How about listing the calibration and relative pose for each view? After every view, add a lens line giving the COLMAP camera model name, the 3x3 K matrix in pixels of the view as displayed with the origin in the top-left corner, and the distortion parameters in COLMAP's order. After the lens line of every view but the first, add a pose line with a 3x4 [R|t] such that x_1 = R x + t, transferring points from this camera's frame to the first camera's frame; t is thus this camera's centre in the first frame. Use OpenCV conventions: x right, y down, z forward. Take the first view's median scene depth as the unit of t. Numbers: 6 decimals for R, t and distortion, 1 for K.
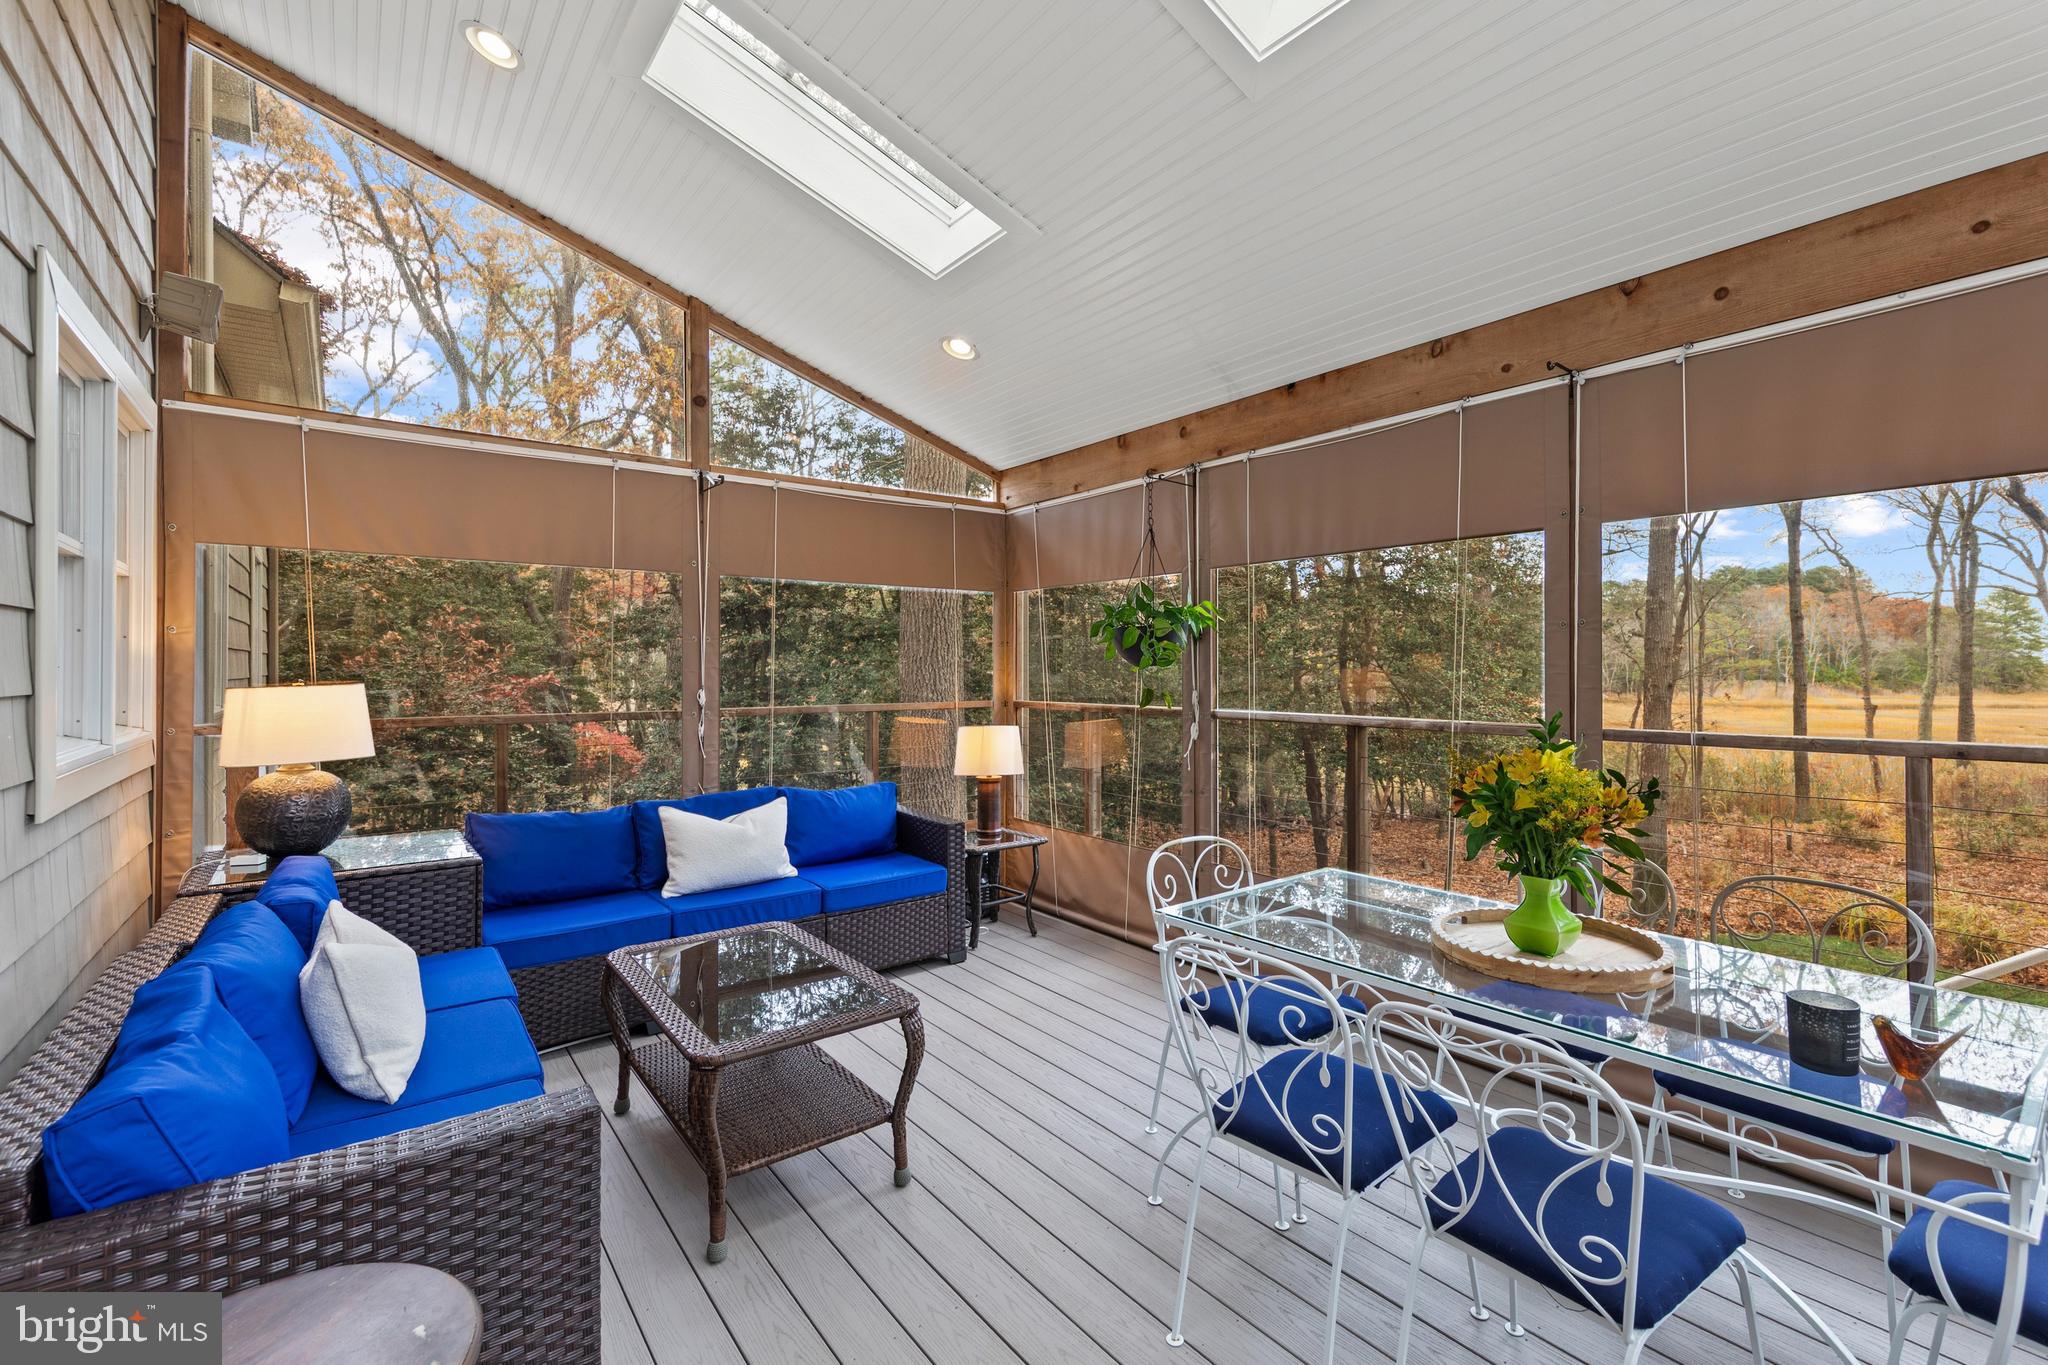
lens RADIAL K [[890.6, 0, 1024.0], [0, 890.6, 682.5], [0, 0, 1]] dist [0.000236, -0.000037]
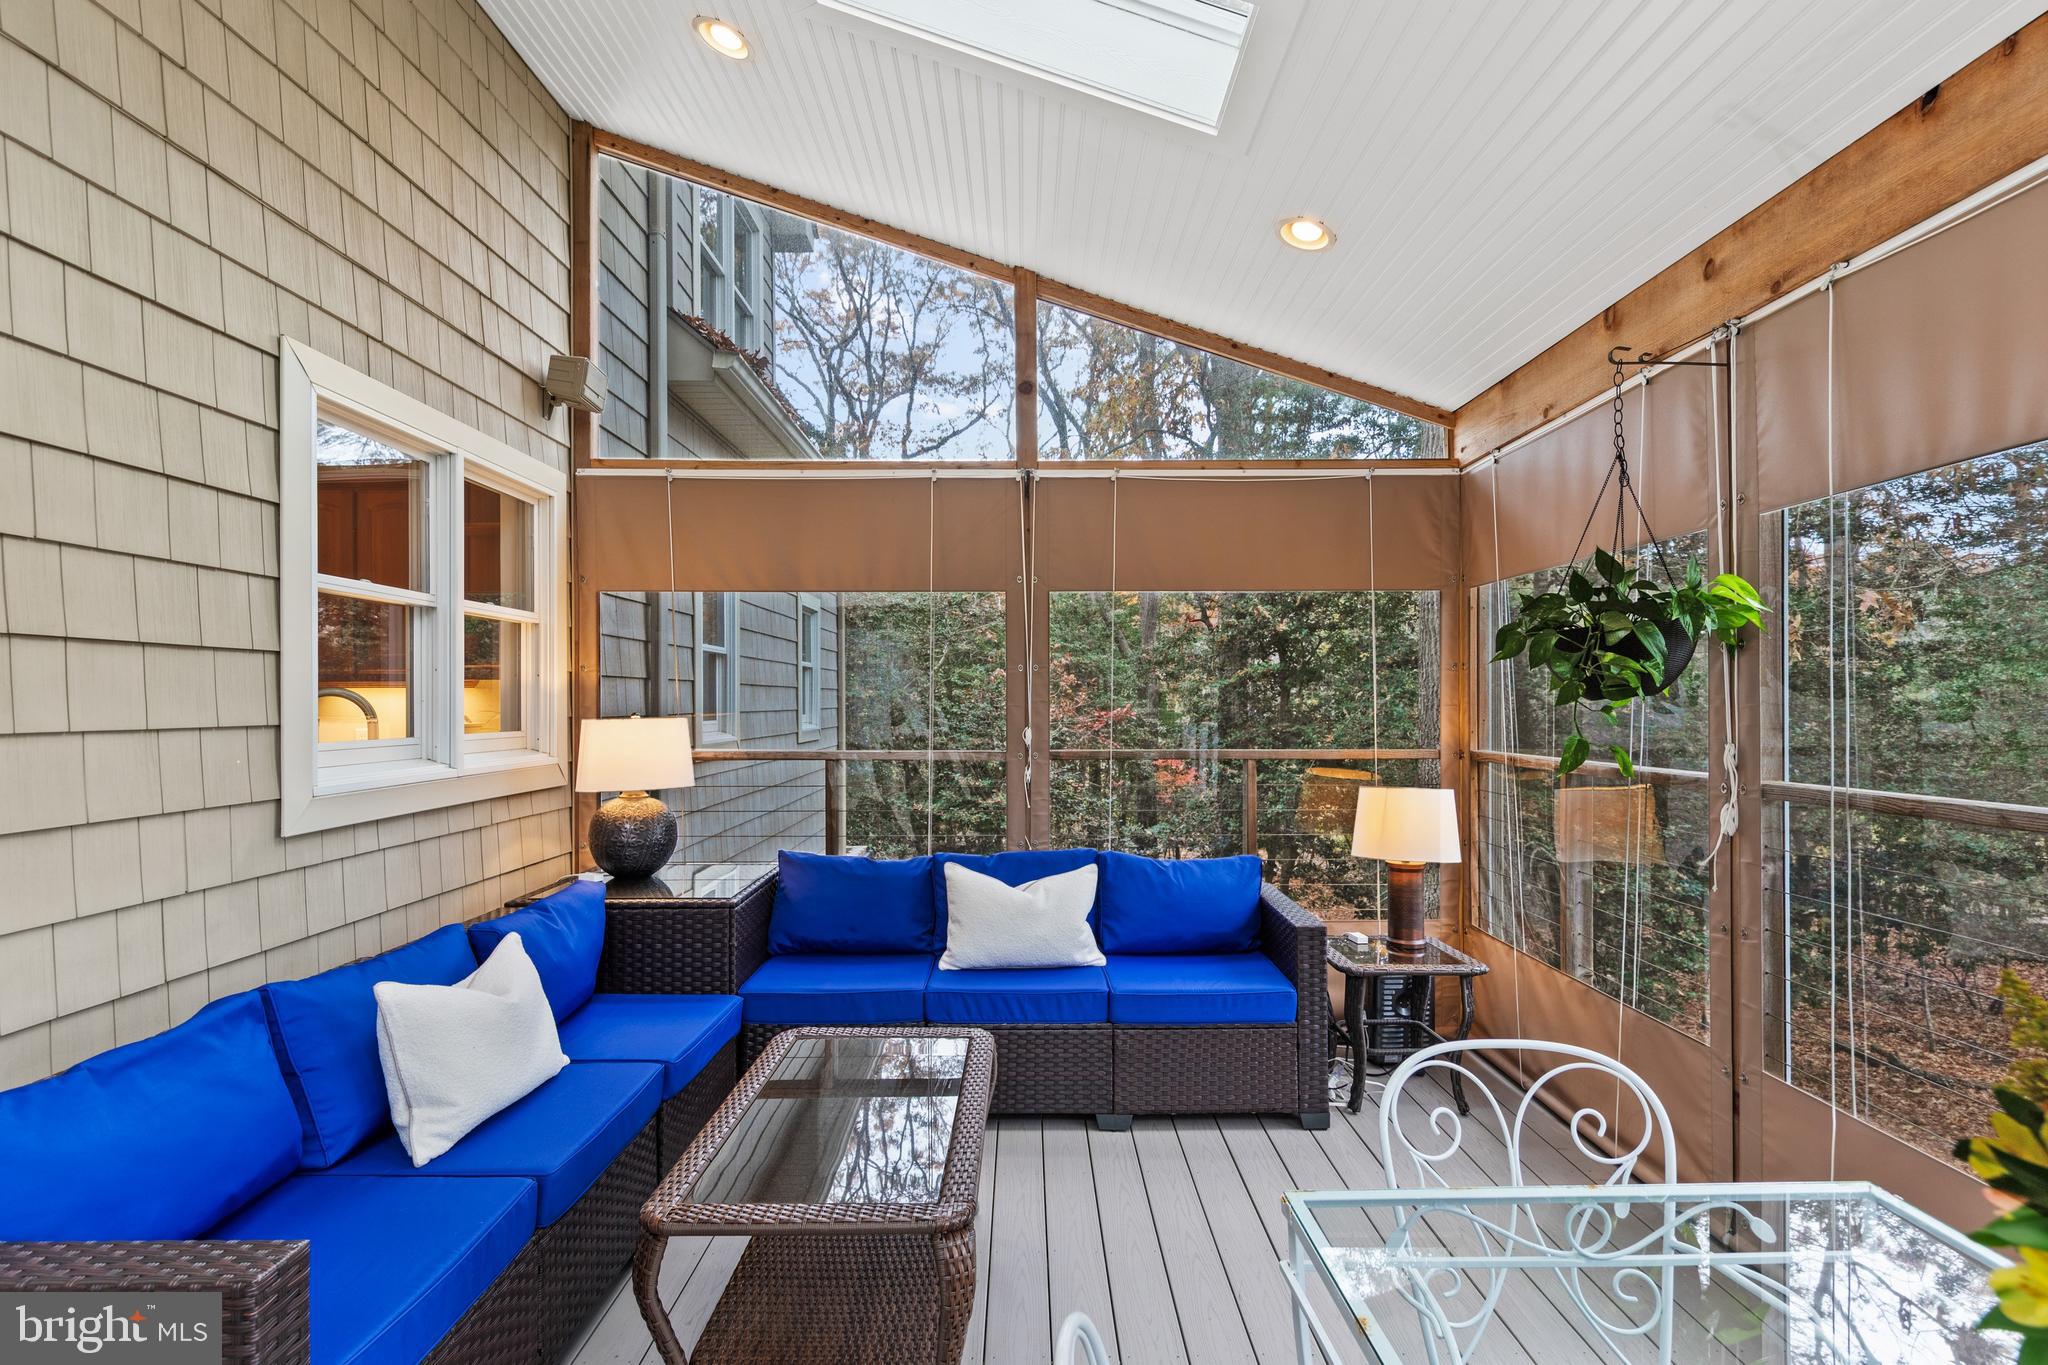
lens RADIAL K [[967.4, 0, 1030.5], [0, 967.4, 715.7], [0, 0, 1]] dist [0.002814, 0.000407]
pose [[0.800618, 0.008727, -0.599112, 0.203316], [-0.009528, 0.999953, 0.001834, -0.005135], [0.599099, 0.004240, 0.800663, 0.276233]]
